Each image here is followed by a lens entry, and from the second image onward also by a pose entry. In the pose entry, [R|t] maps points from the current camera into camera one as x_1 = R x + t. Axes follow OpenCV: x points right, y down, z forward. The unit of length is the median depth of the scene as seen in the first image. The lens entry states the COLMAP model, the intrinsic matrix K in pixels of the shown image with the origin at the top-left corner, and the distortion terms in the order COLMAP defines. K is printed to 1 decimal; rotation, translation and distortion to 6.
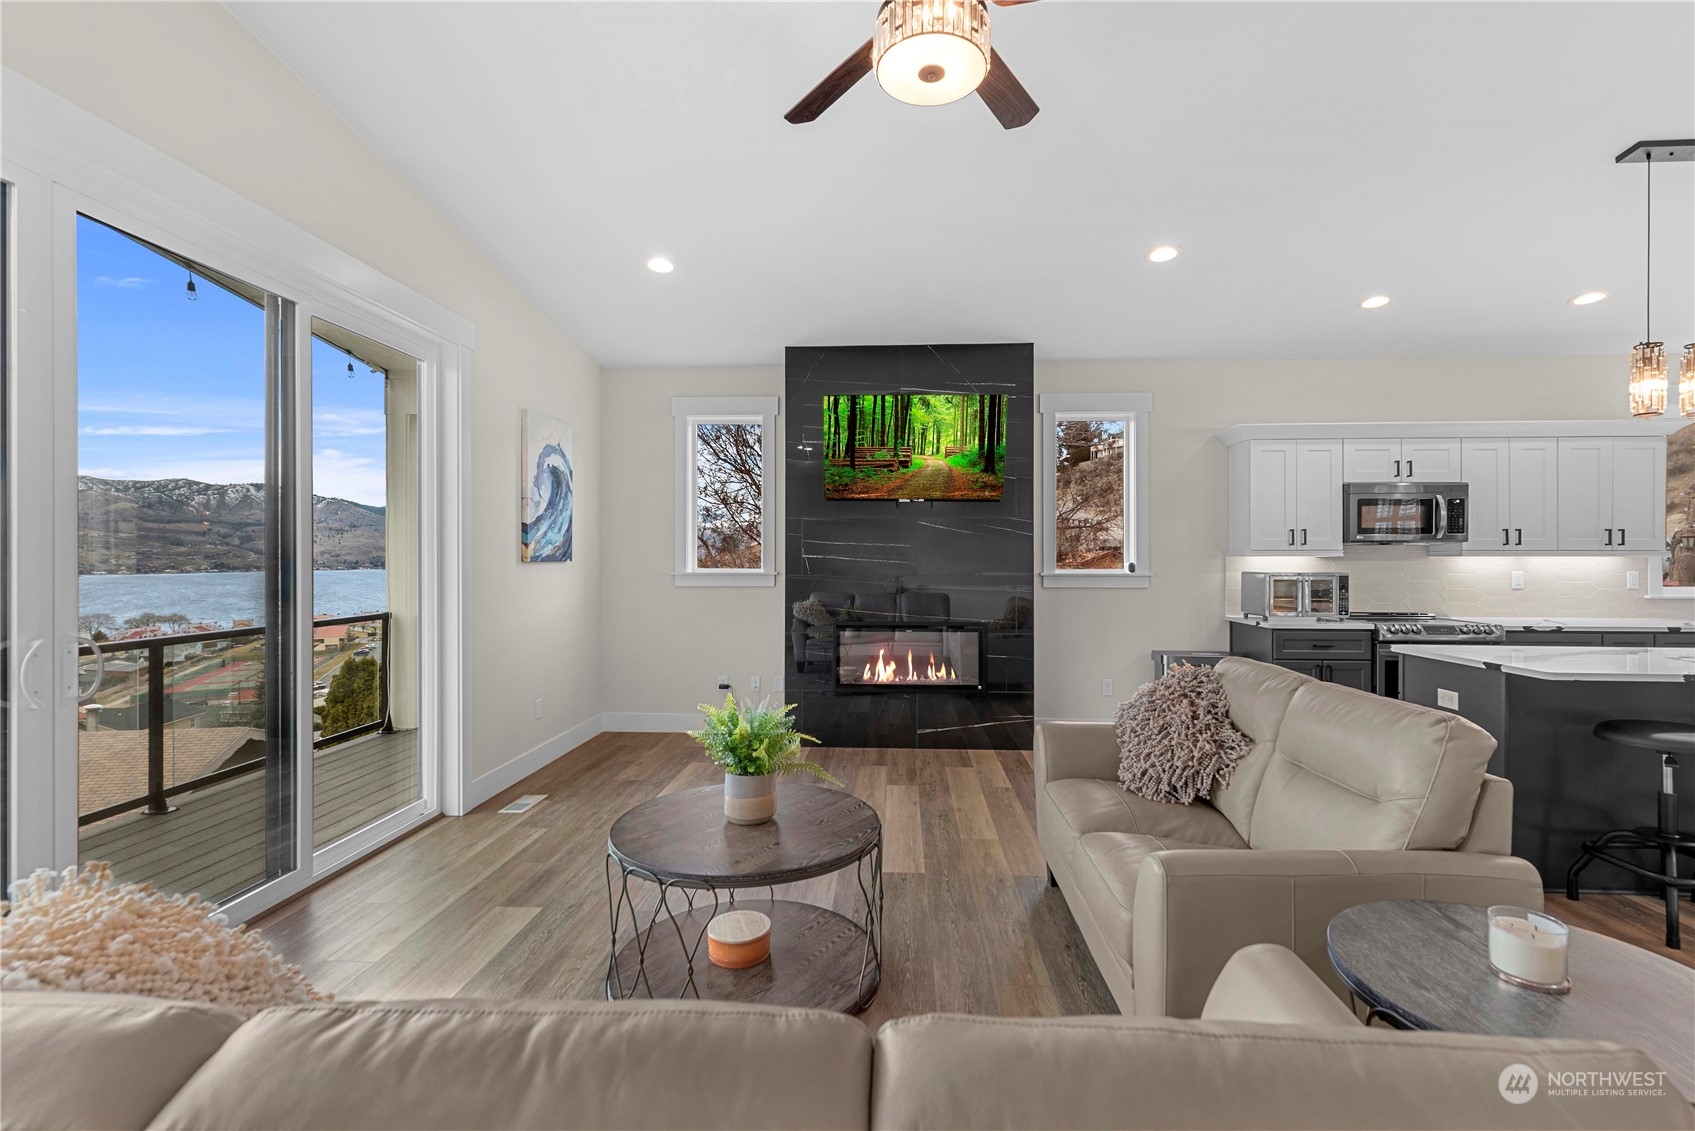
lens RADIAL K [[753.3, 0, 857.9], [0, 753.3, 557.3], [0, 0, 1]] dist [0.001896, 0.000368]
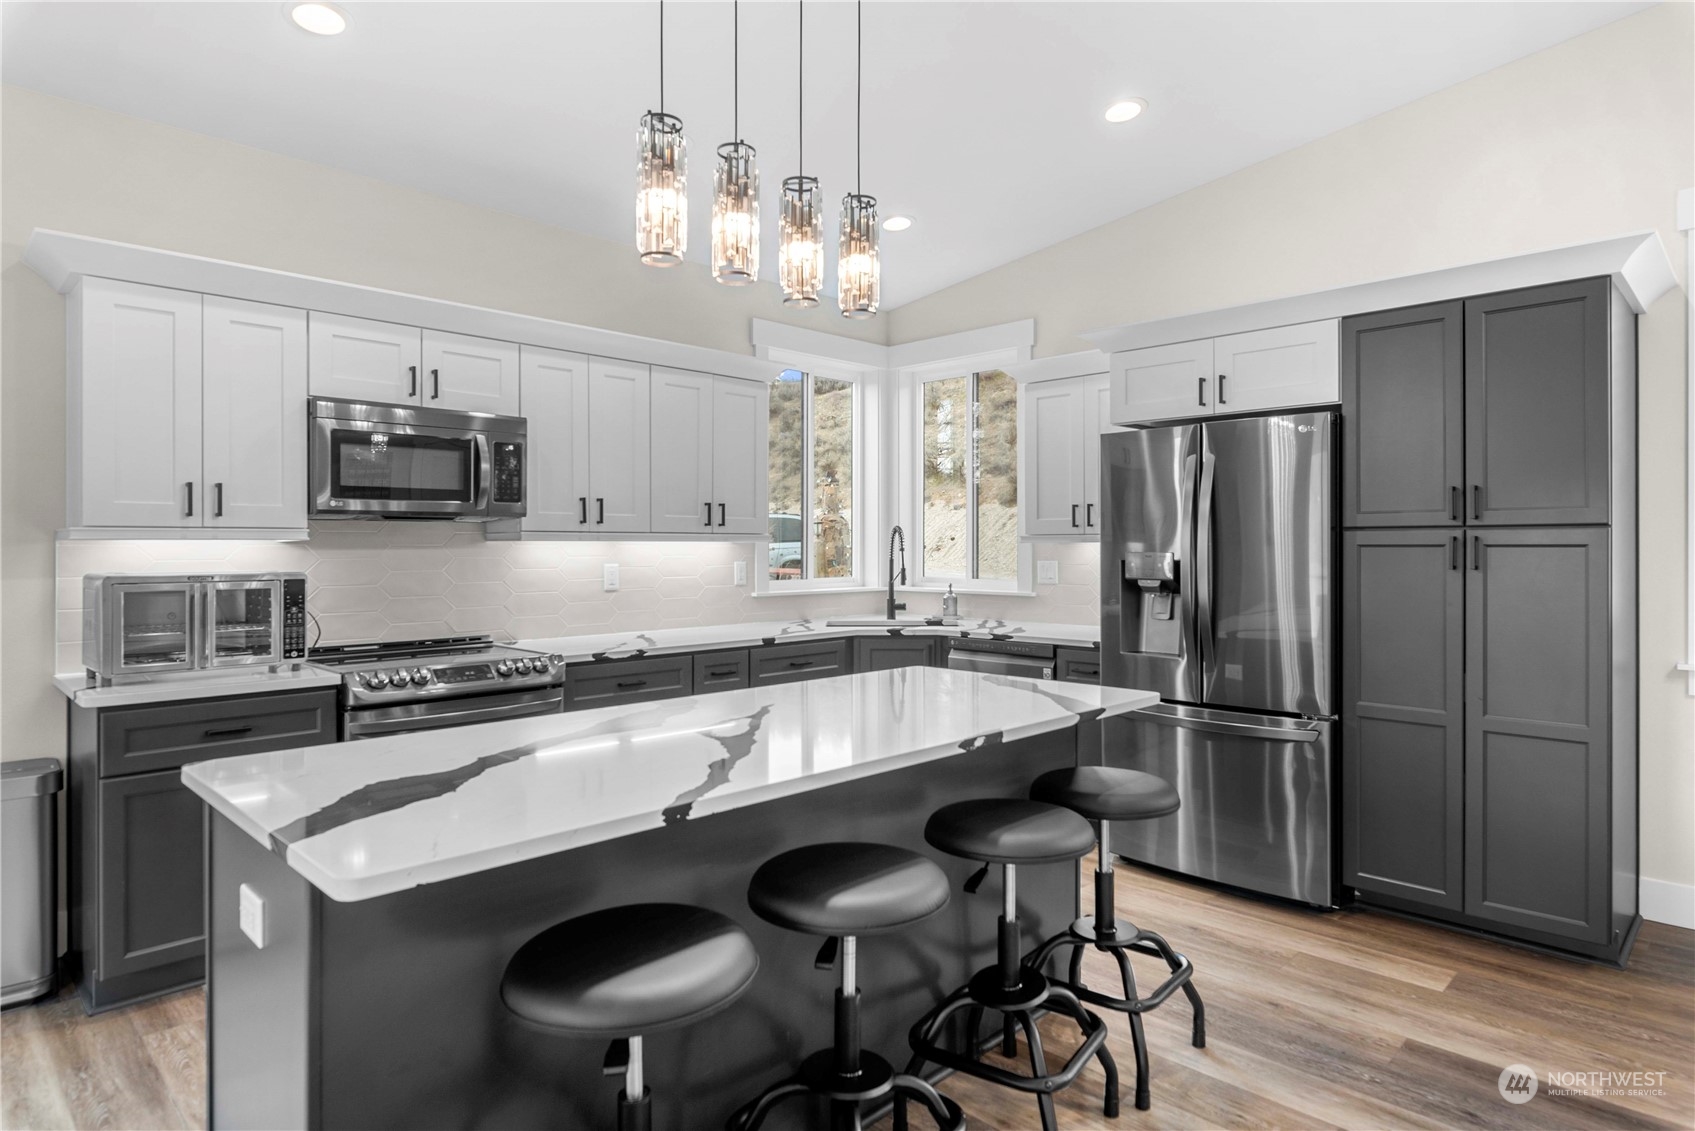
lens RADIAL K [[955.2, 0, 860.7], [0, 955.2, 544.5], [0, 0, 1]] dist [0.004165, 0.000385]
pose [[0.656911, -0.000434, 0.753968, 0.408261], [0.000775, 1.000000, -0.000099, 0.001751], [-0.753968, 0.000650, 0.656911, 0.299397]]
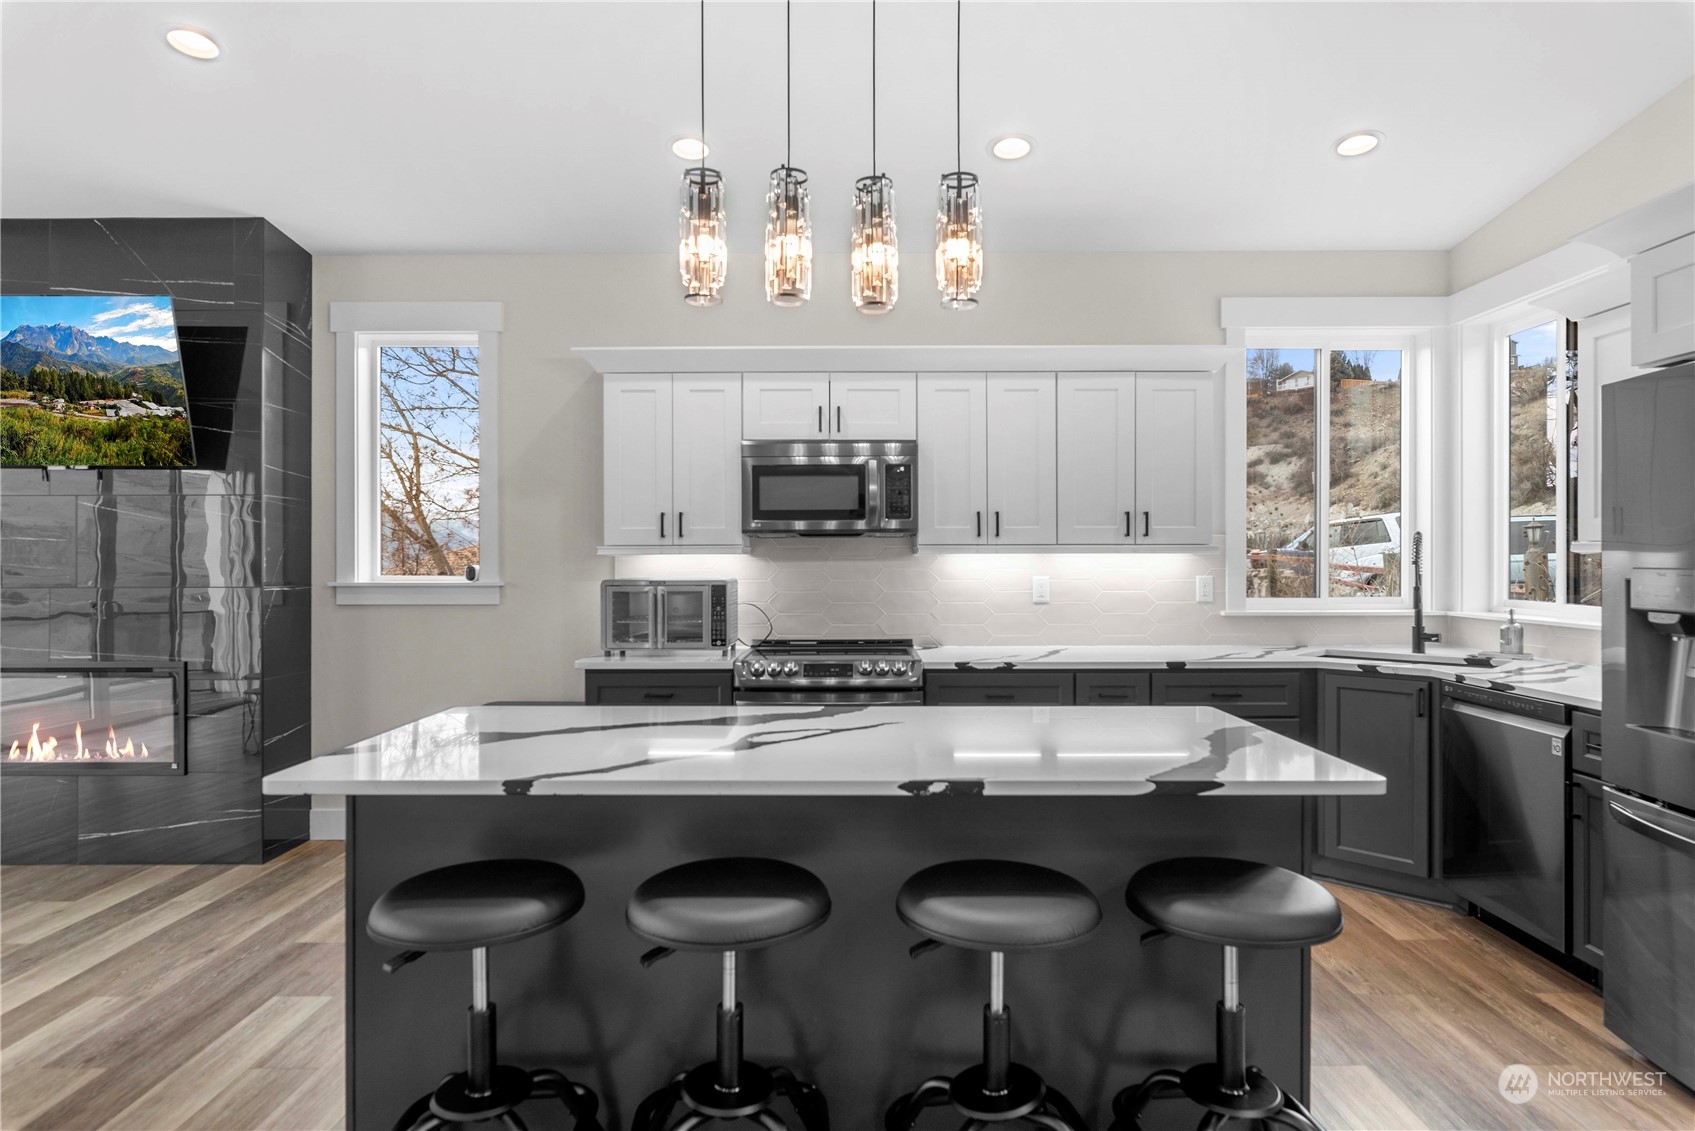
lens RADIAL K [[957.7, 0, 855.8], [0, 957.7, 560.7], [0, 0, 1]] dist [0.002013, -0.000504]
pose [[0.998457, -0.003487, 0.055413, 0.706128], [0.003336, 0.999990, 0.002819, 0.001886], [-0.055423, -0.002630, 0.998460, 0.178348]]
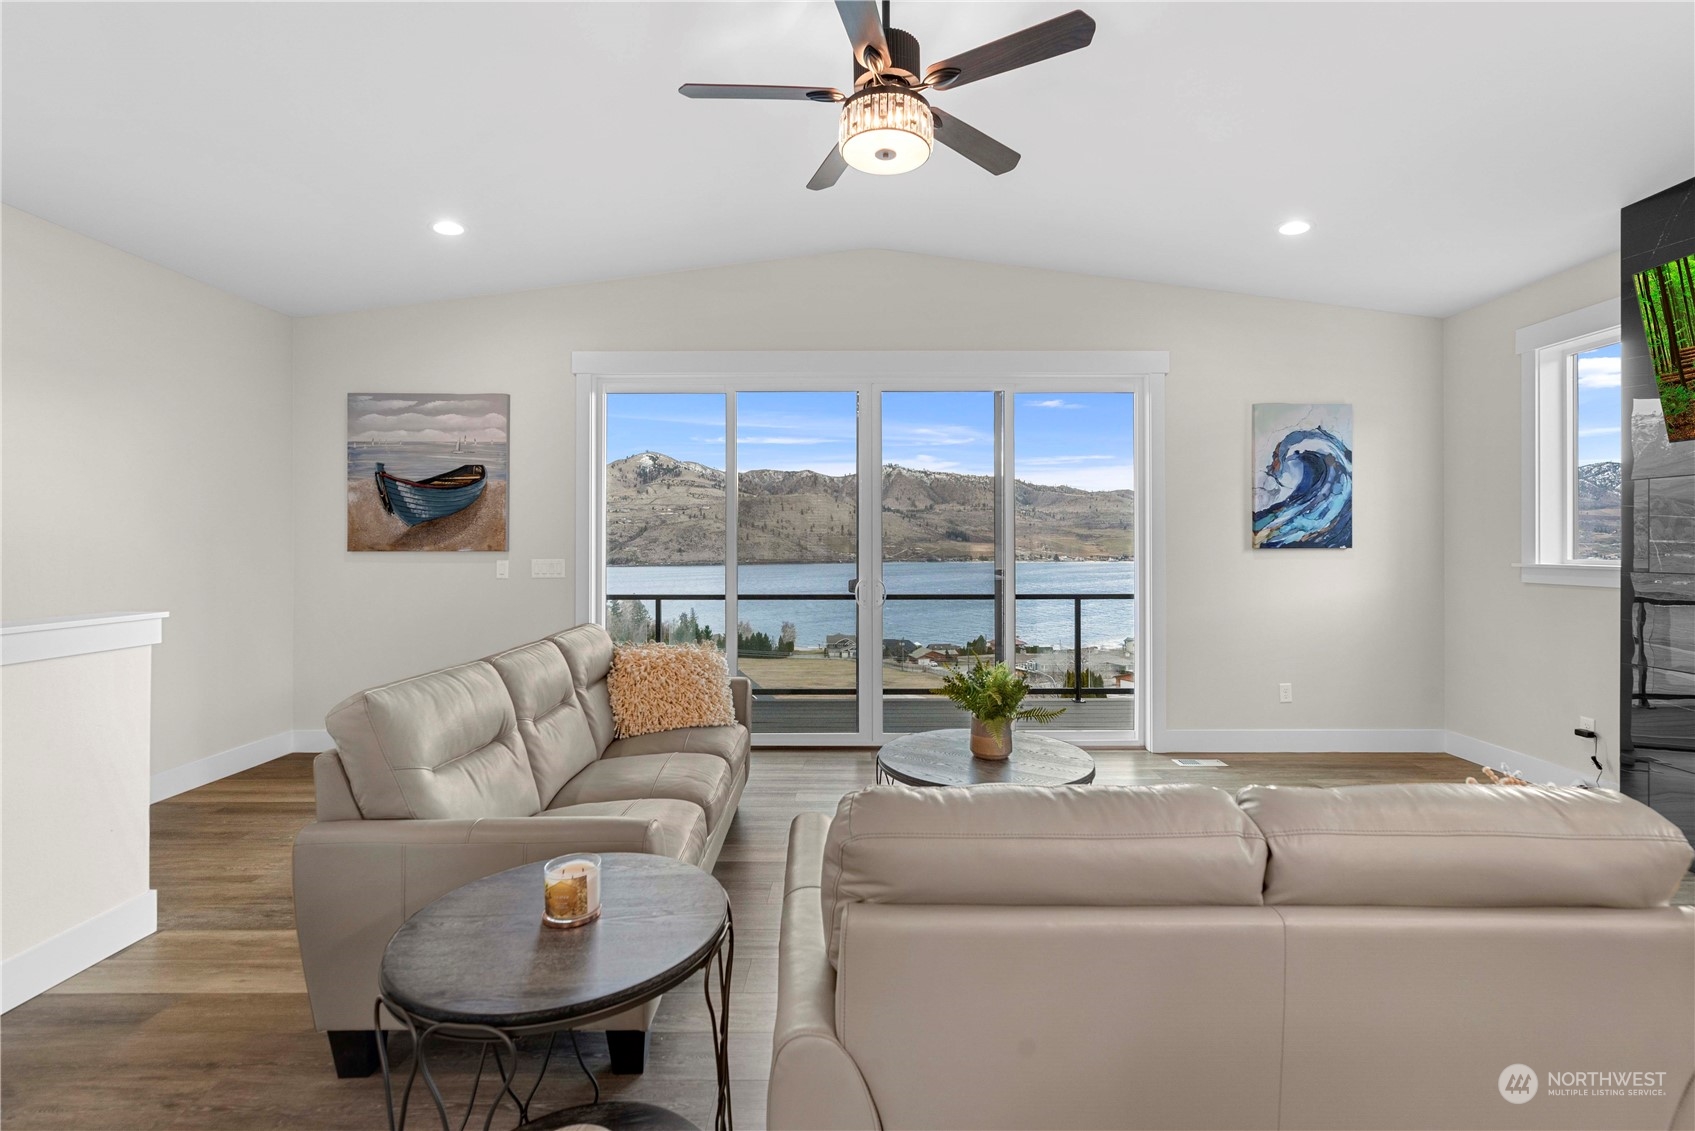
lens RADIAL K [[746.8, 0, 861.3], [0, 746.8, 543.4], [0, 0, 1]] dist [0.000264, 0.000099]
pose [[0.055689, -0.002271, -0.998446, 0.516261], [0.001308, 0.999997, -0.002201, 0.000451], [0.998447, -0.001183, 0.055691, 0.348481]]
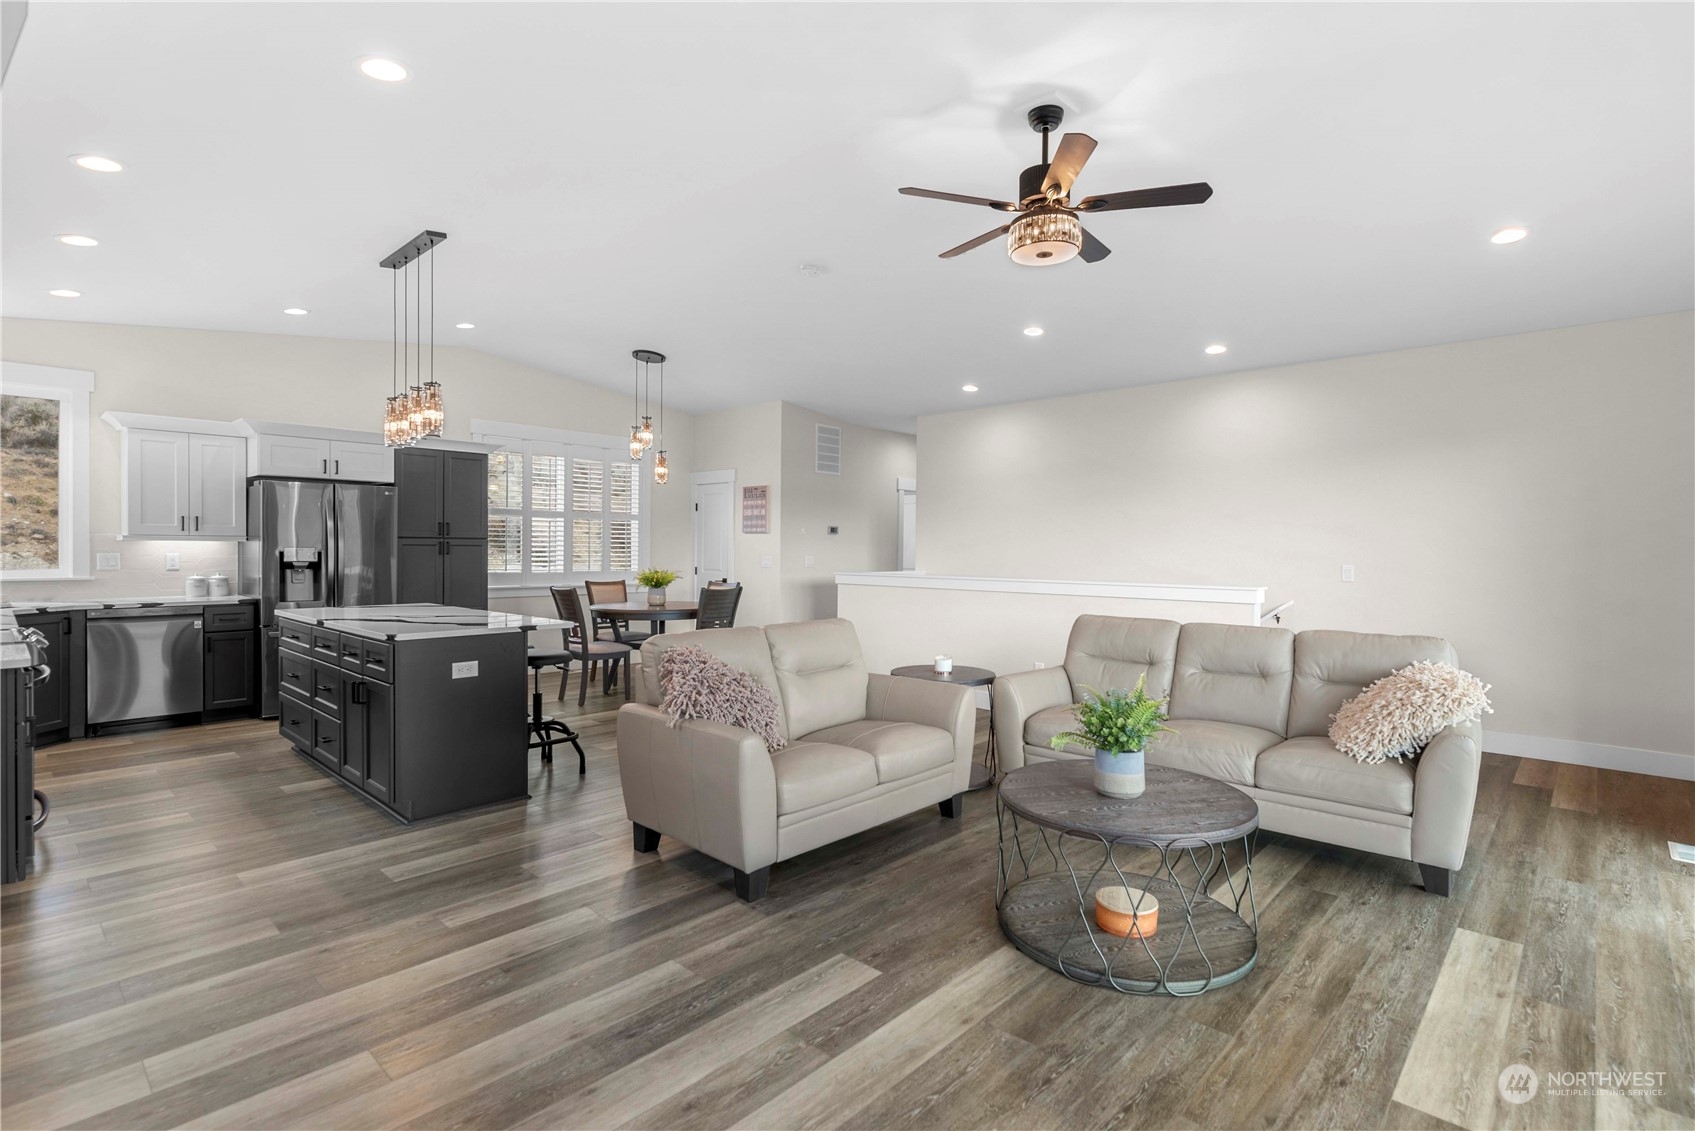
lens RADIAL K [[809.2, 0, 855.9], [0, 809.2, 558.5], [0, 0, 1]] dist [0.000636, 0.000040]
pose [[-0.770734, -0.015770, 0.636962, -0.281405], [-0.010124, 0.999871, 0.012506, 0.001253], [-0.637077, 0.003190, -0.770794, 1.025508]]
